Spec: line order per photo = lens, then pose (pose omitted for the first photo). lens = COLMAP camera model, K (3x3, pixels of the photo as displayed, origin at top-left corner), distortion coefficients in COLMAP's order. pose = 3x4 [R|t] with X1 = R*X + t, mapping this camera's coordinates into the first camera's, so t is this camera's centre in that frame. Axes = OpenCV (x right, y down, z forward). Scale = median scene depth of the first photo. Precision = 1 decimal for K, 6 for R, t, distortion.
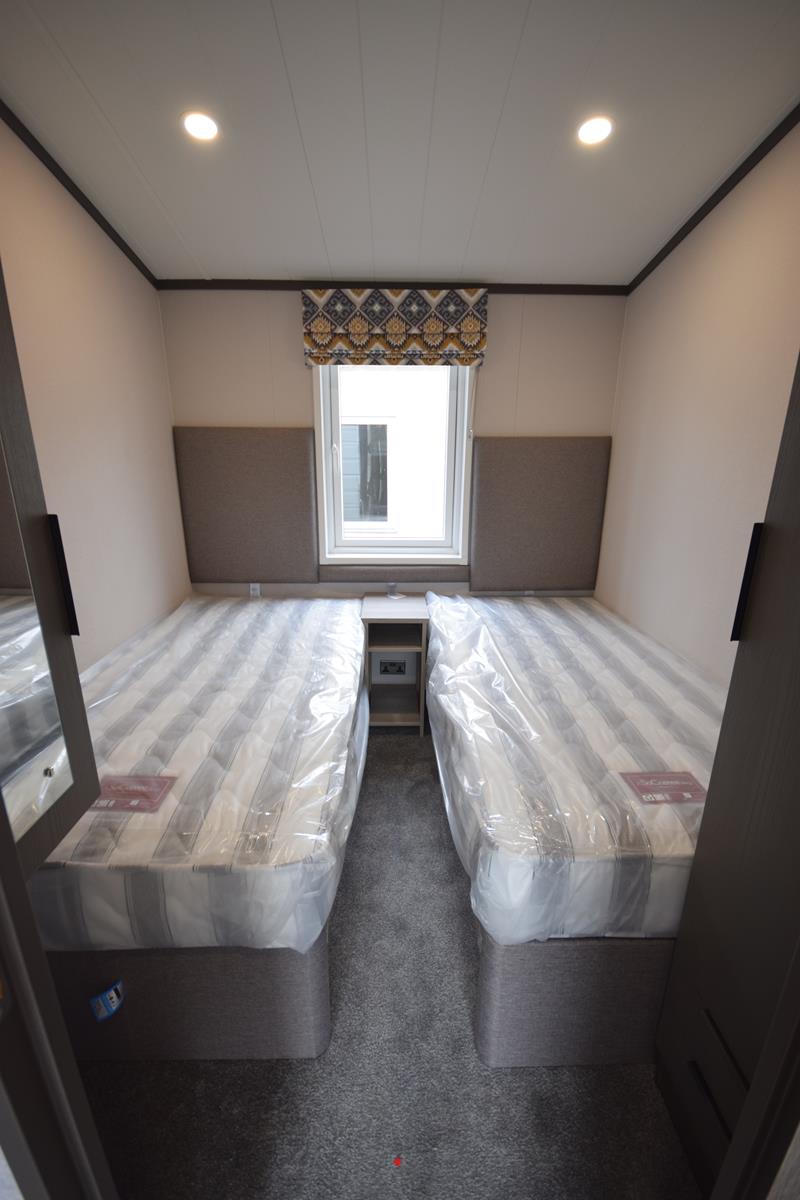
lens RADIAL K [[524.4, 0, 399.3], [0, 524.4, 609.4], [0, 0, 1]] dist [0.008829, -0.012526]
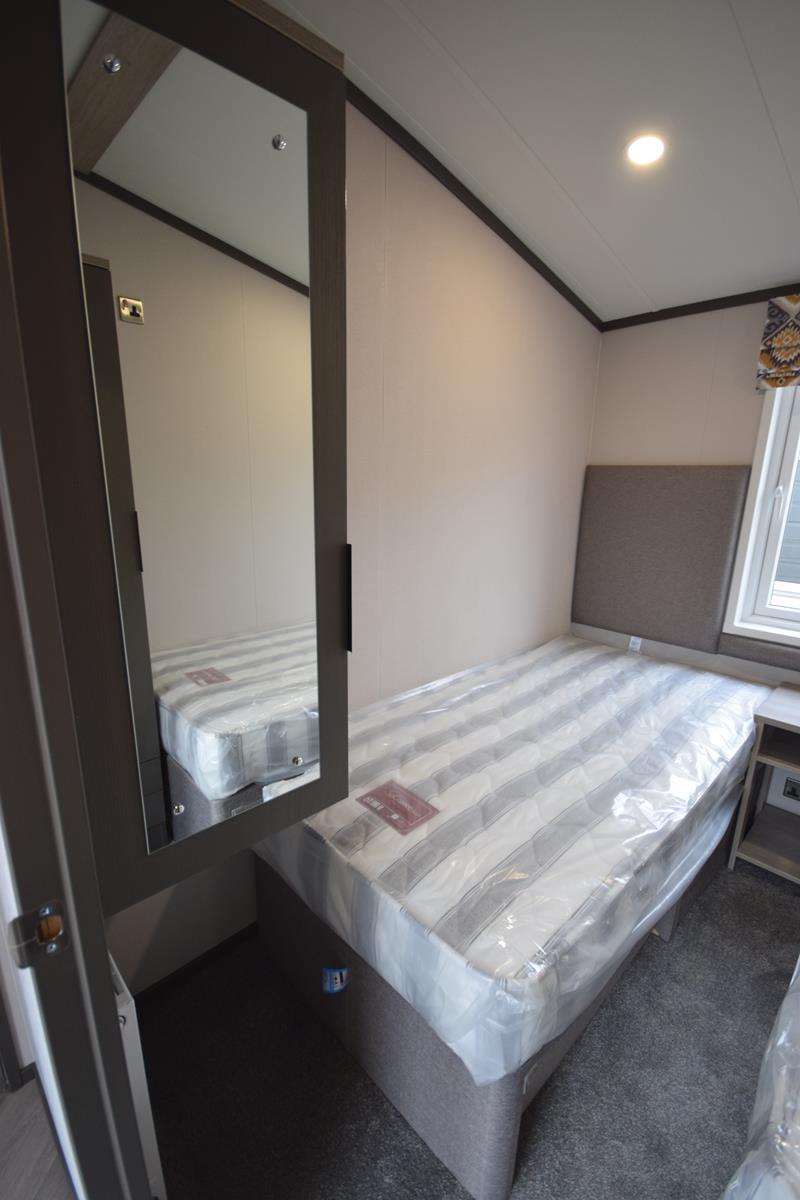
lens RADIAL K [[524.4, 0, 399.3], [0, 524.4, 609.4], [0, 0, 1]] dist [0.008829, -0.012526]
pose [[0.683323, 0.182808, -0.706860, 0.091386], [-0.228967, 0.972963, 0.030285, -0.038080], [0.693284, 0.141153, 0.706705, 0.107081]]
